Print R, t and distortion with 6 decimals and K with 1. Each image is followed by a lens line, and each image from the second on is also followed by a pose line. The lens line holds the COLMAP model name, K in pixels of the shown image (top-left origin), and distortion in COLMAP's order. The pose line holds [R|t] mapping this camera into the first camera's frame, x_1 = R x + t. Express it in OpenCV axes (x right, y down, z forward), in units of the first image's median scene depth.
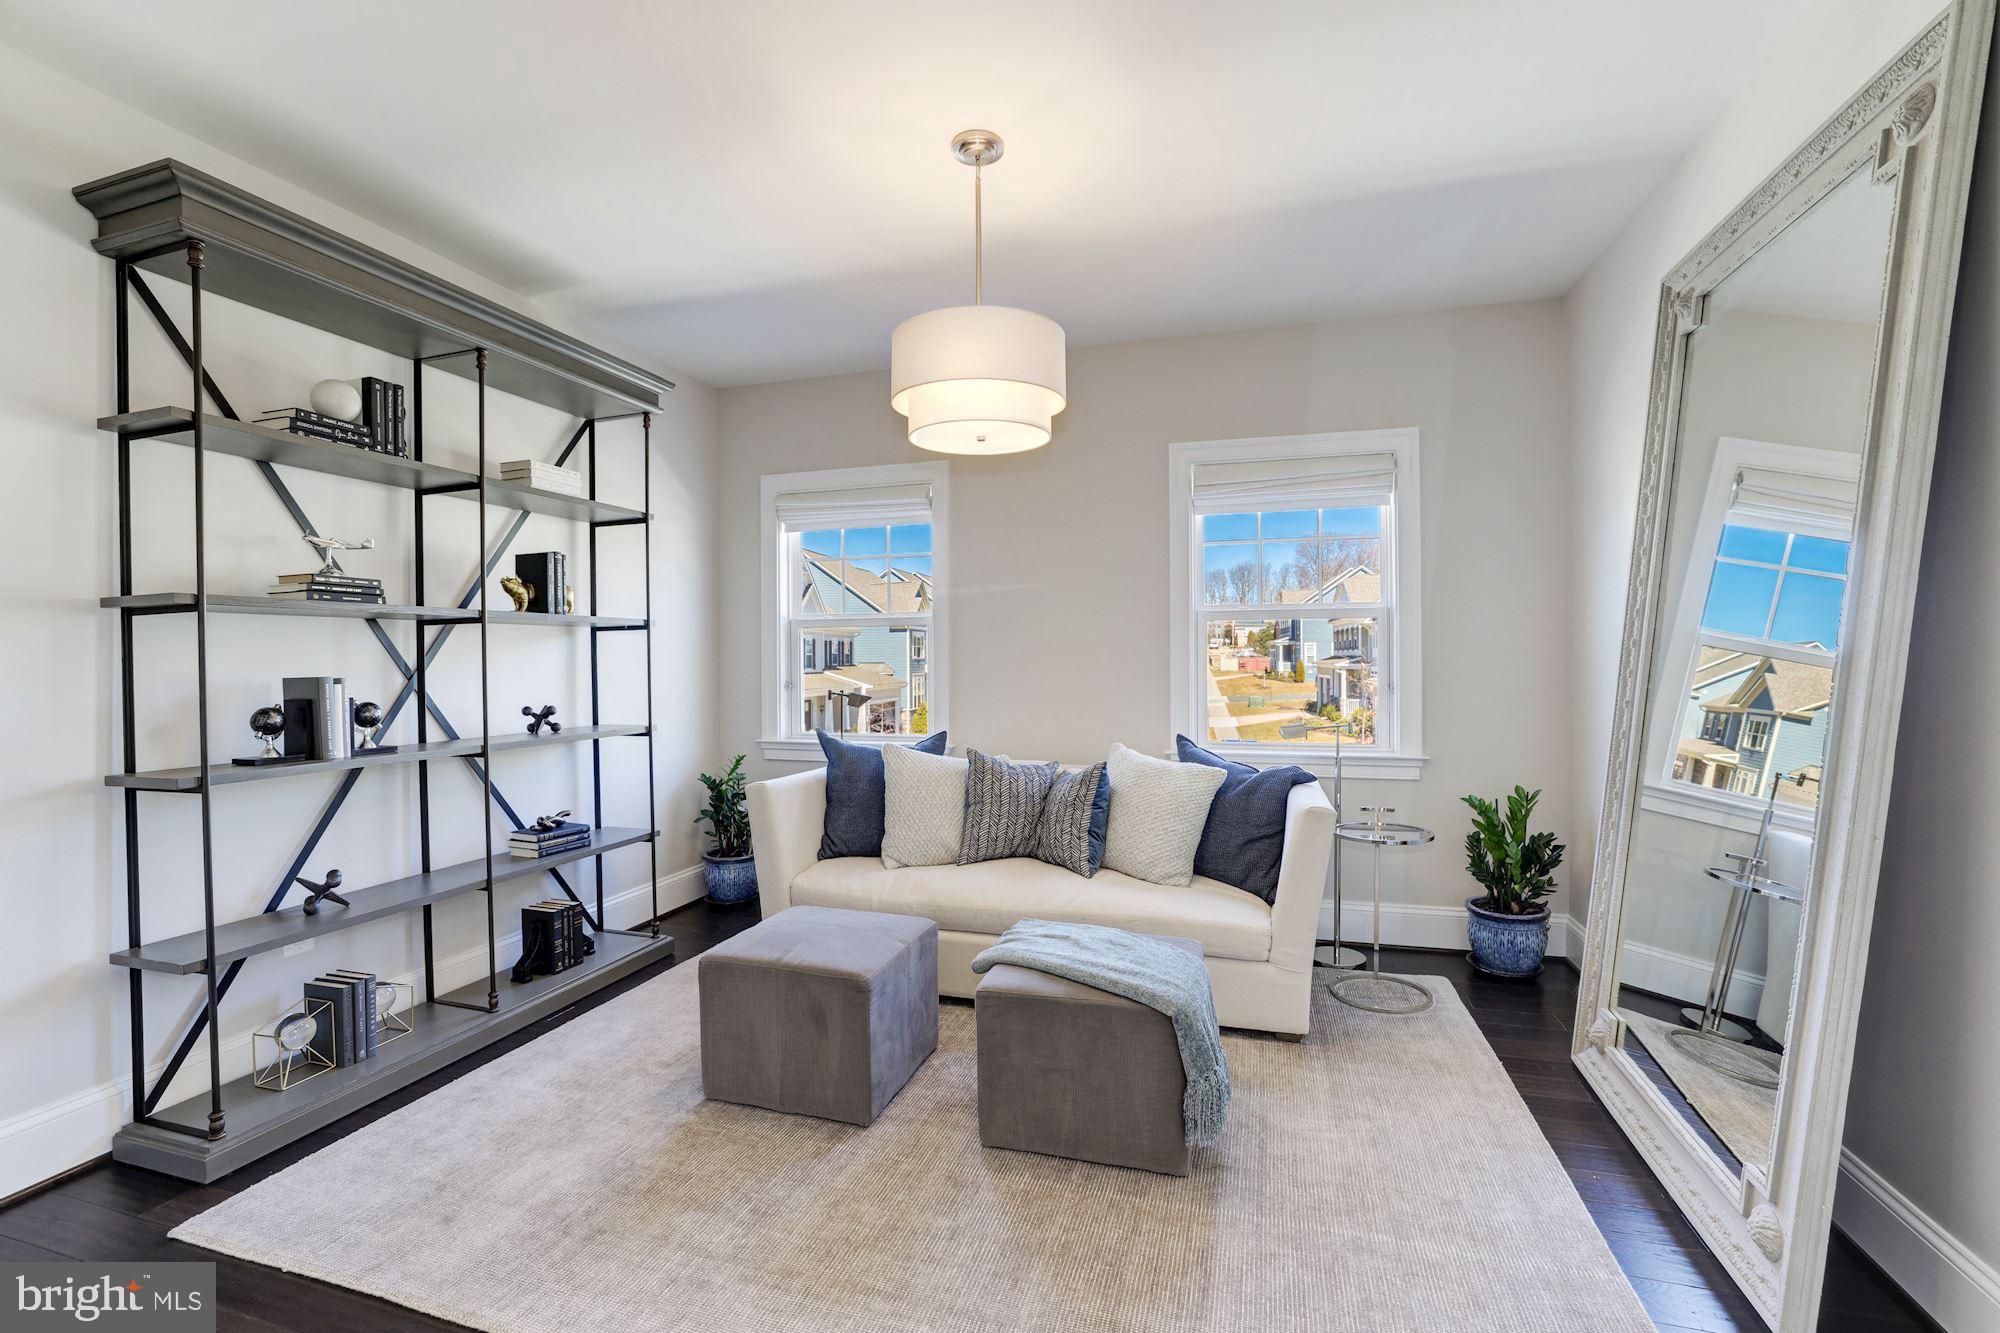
lens RADIAL K [[862.0, 0, 1002.0], [0, 862.0, 662.0], [0, 0, 1]] dist [-0.034101, 0.000718]
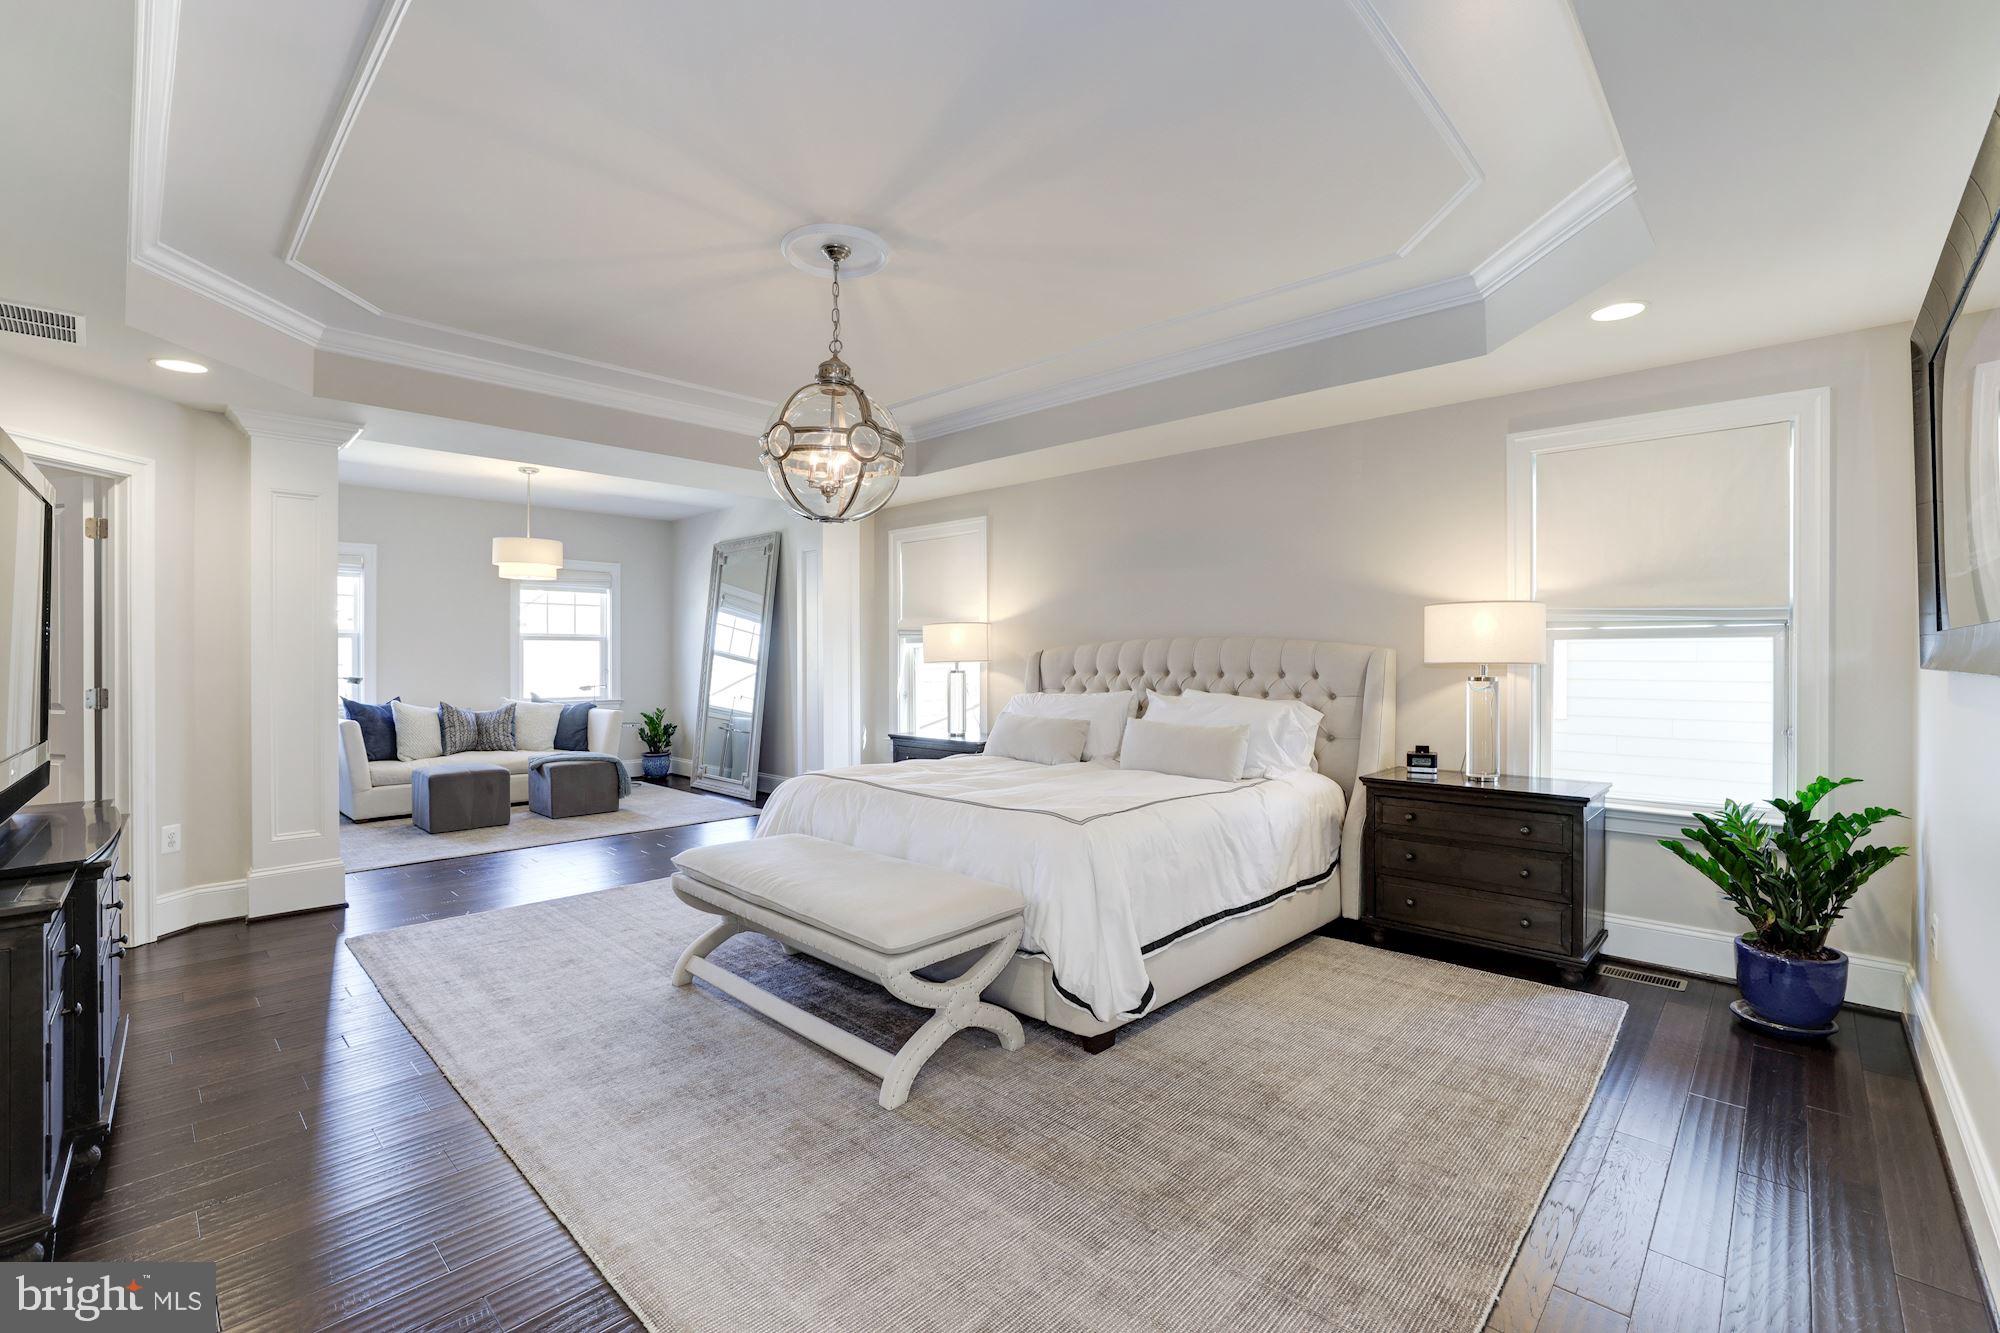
lens RADIAL K [[862.0, 0, 1002.0], [0, 862.0, 662.0], [0, 0, 1]] dist [-0.034101, 0.000718]
pose [[0.453003, 0.004570, 0.891497, -1.330668], [0.000066, 0.999987, -0.005159, 0.018852], [-0.891509, 0.002396, 0.452997, -1.203035]]
